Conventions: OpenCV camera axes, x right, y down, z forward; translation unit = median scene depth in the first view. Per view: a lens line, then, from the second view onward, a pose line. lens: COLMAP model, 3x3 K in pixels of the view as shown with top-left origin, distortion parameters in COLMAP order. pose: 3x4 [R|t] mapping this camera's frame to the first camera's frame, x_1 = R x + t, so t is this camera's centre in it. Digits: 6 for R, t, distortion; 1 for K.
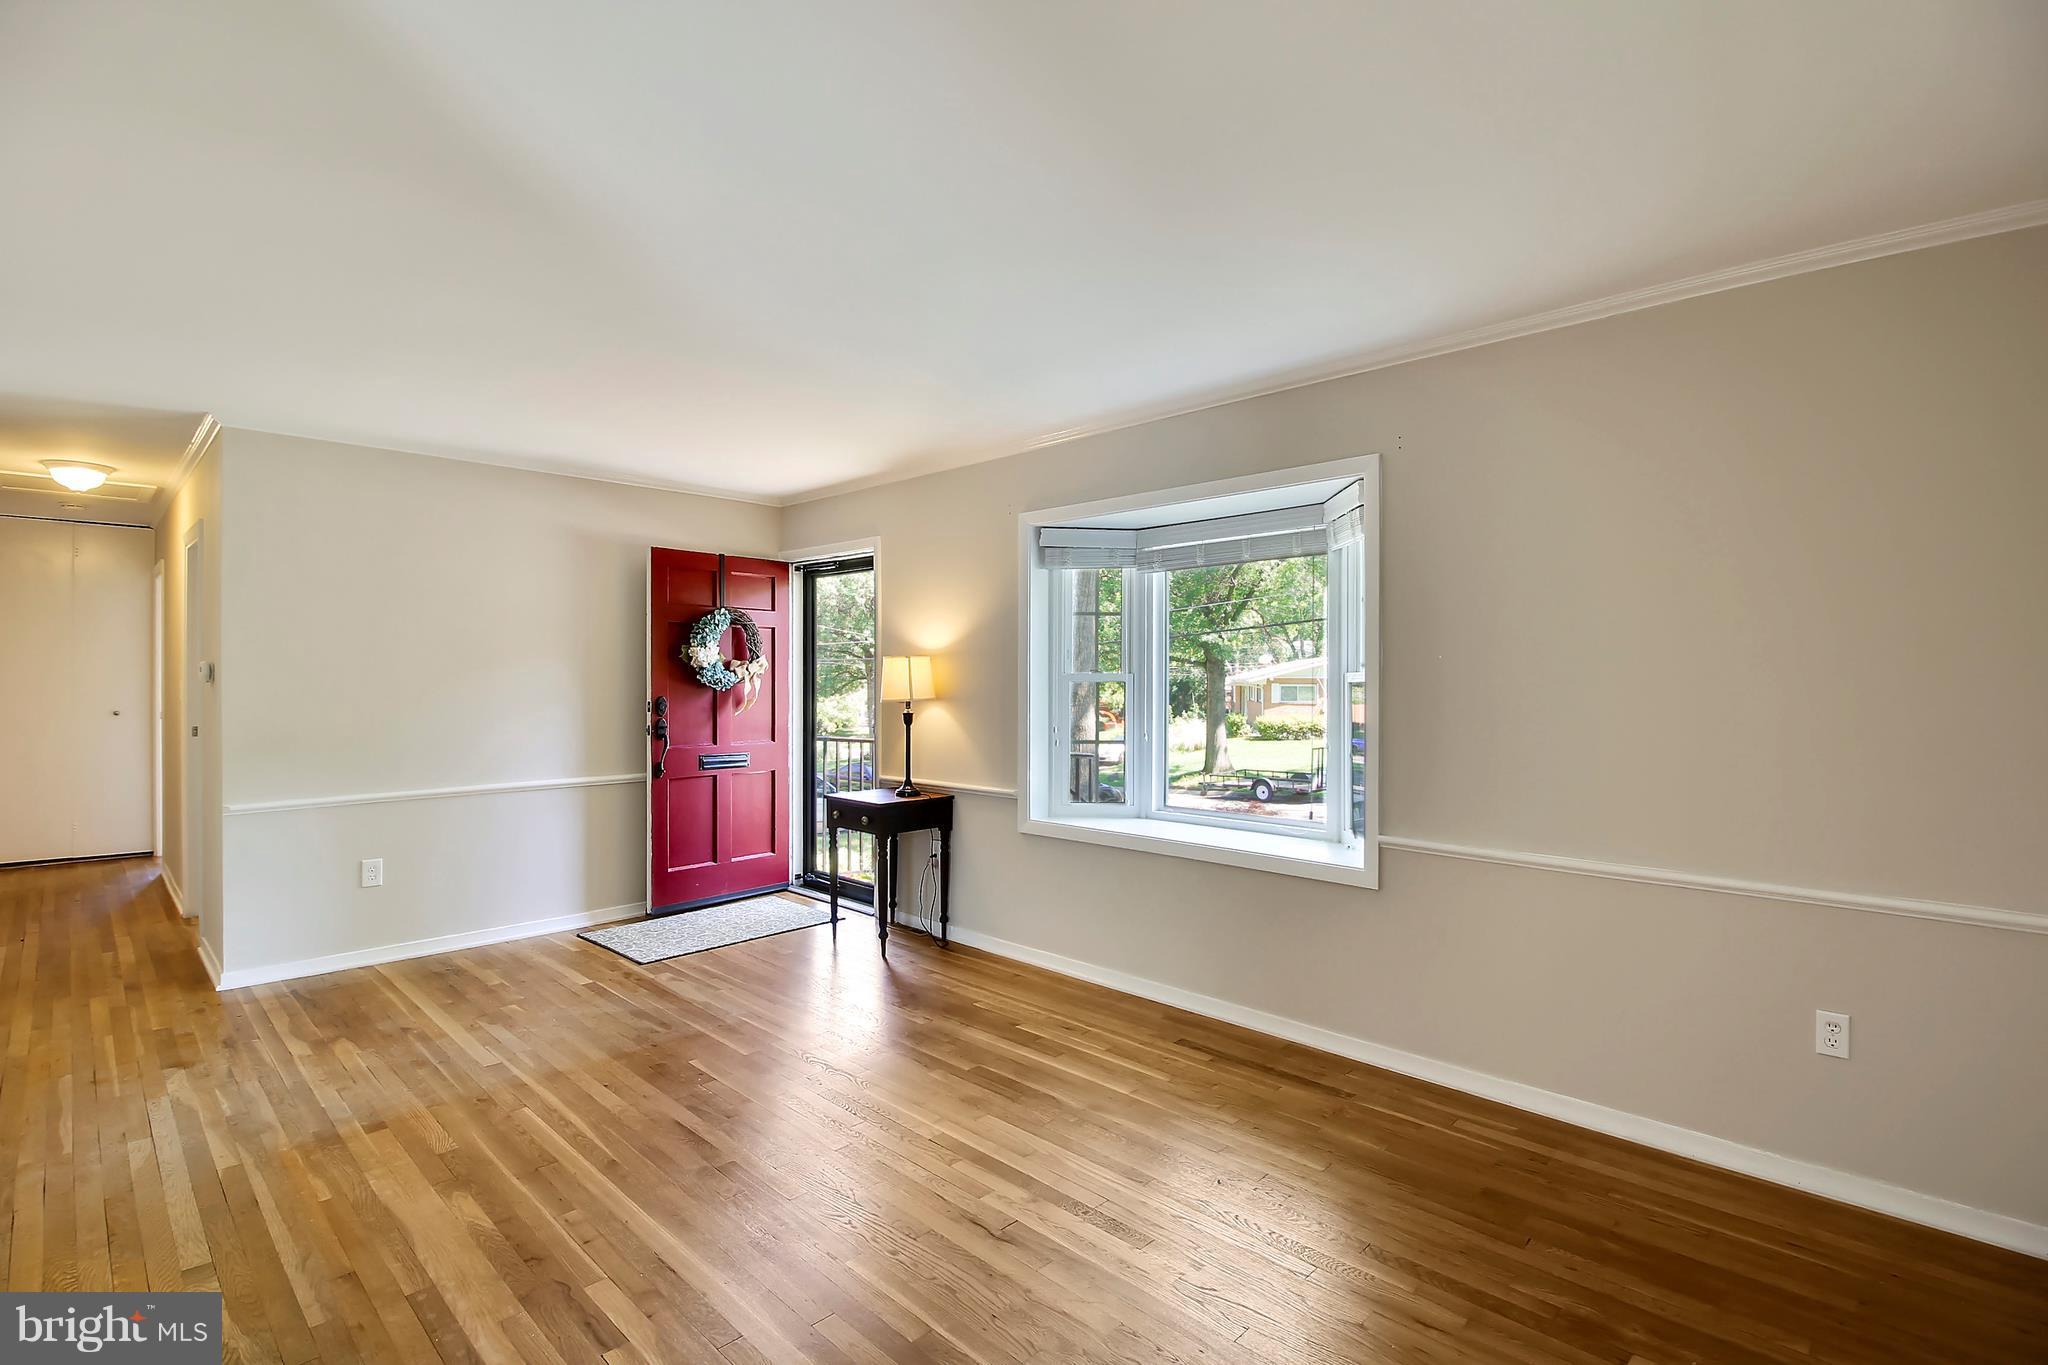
lens RADIAL K [[958.5, 0, 1024.0], [0, 958.5, 682.5], [0, 0, 1]] dist [-0.013153, -0.000175]
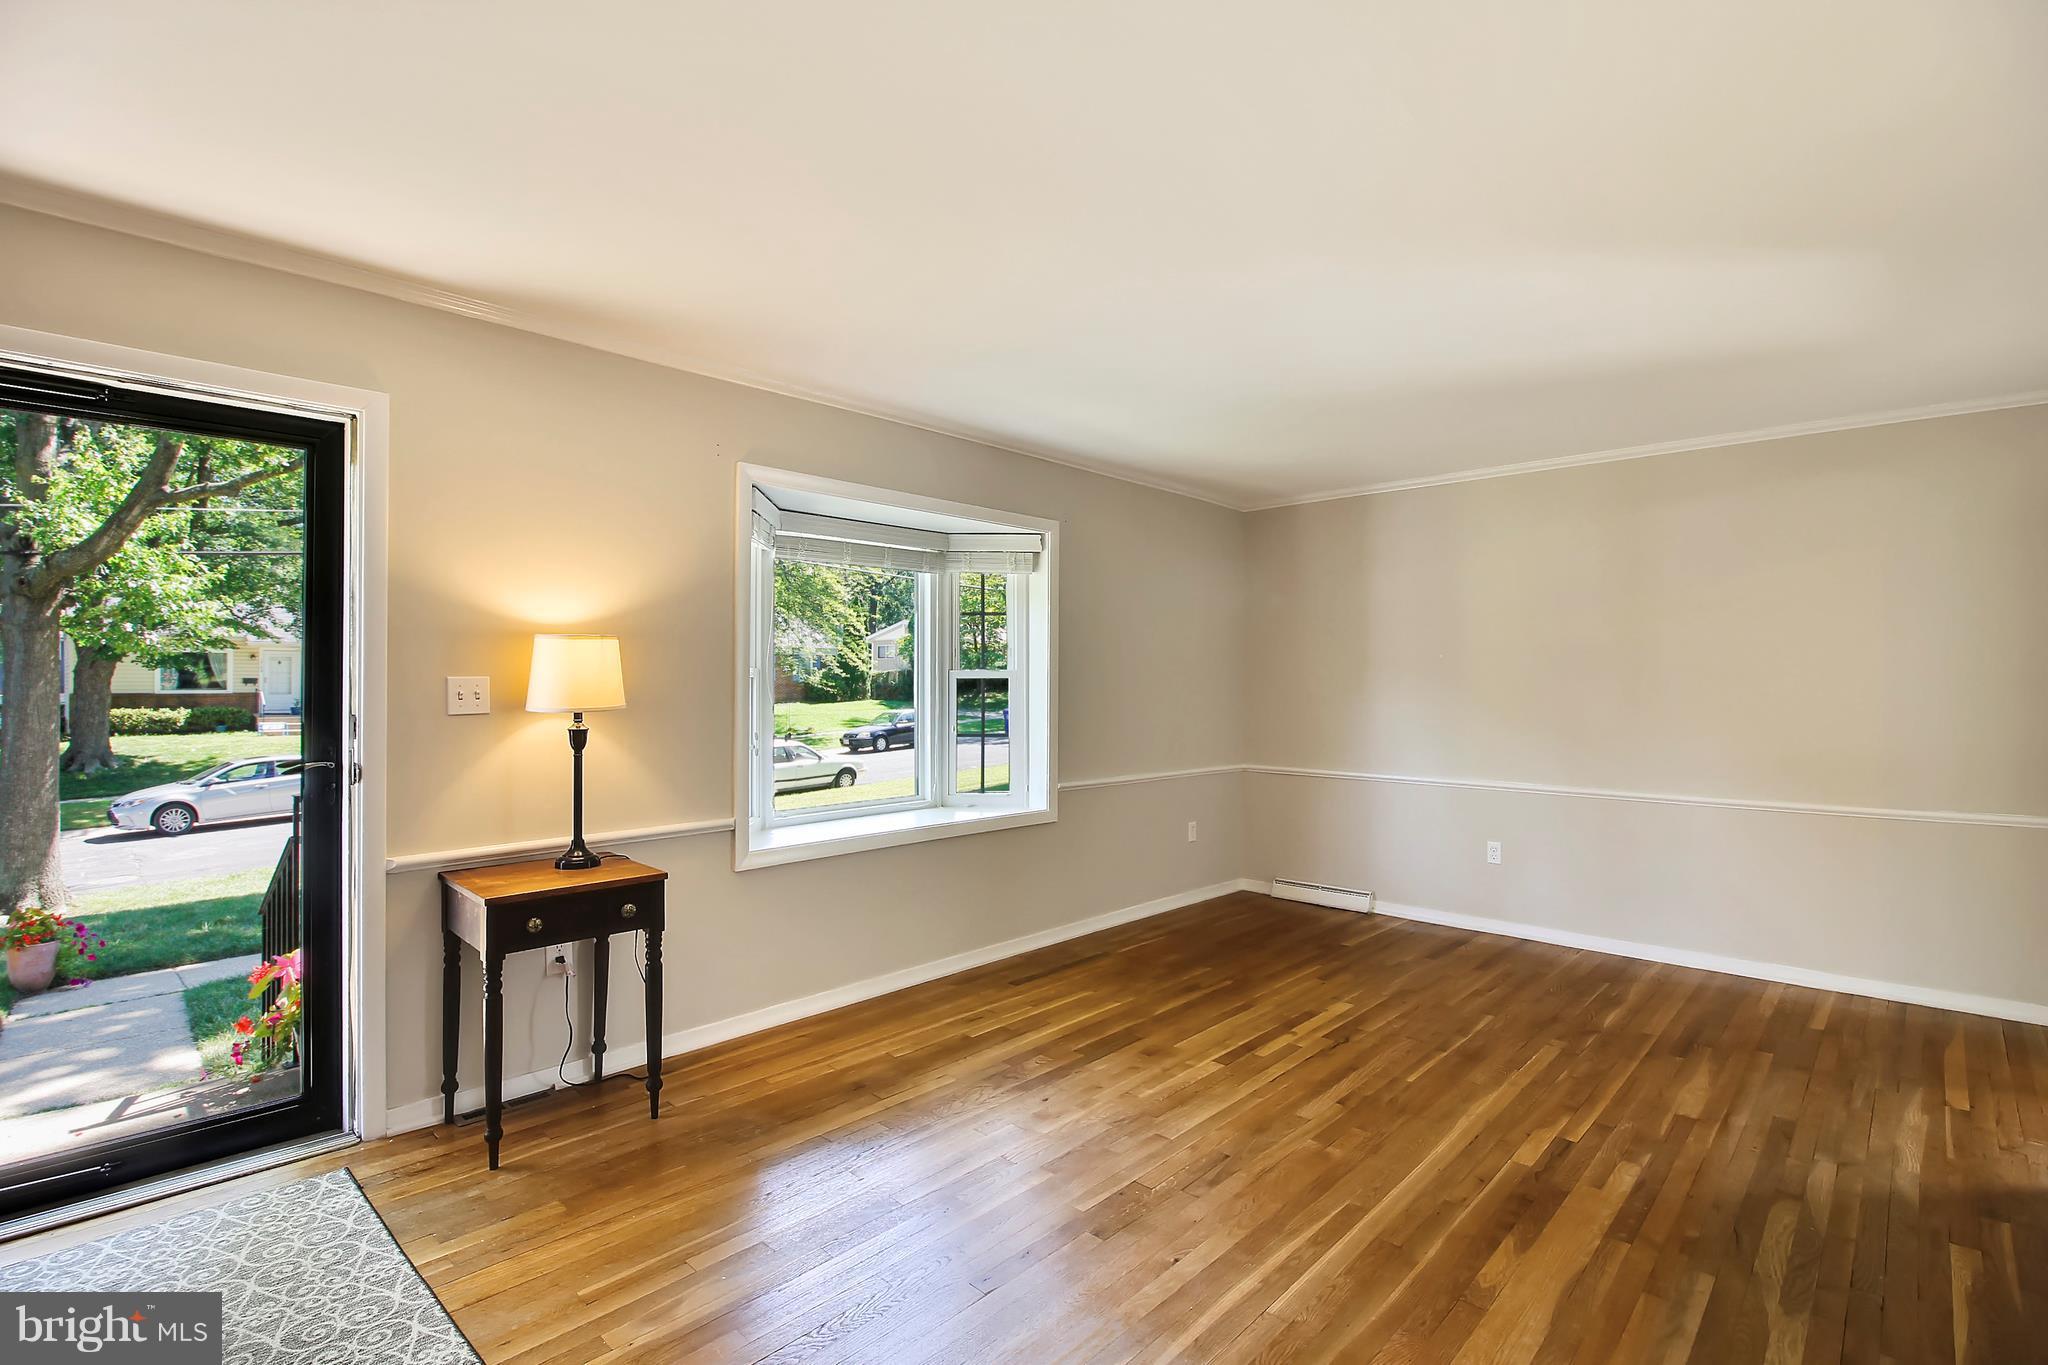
lens RADIAL K [[958.5, 0, 1024.0], [0, 958.5, 682.5], [0, 0, 1]] dist [-0.013153, -0.000175]
pose [[-0.016271, -0.005657, 0.999852, -0.858283], [0.001240, 0.999983, 0.005678, -0.001860], [-0.999867, 0.001333, -0.016264, 0.852337]]
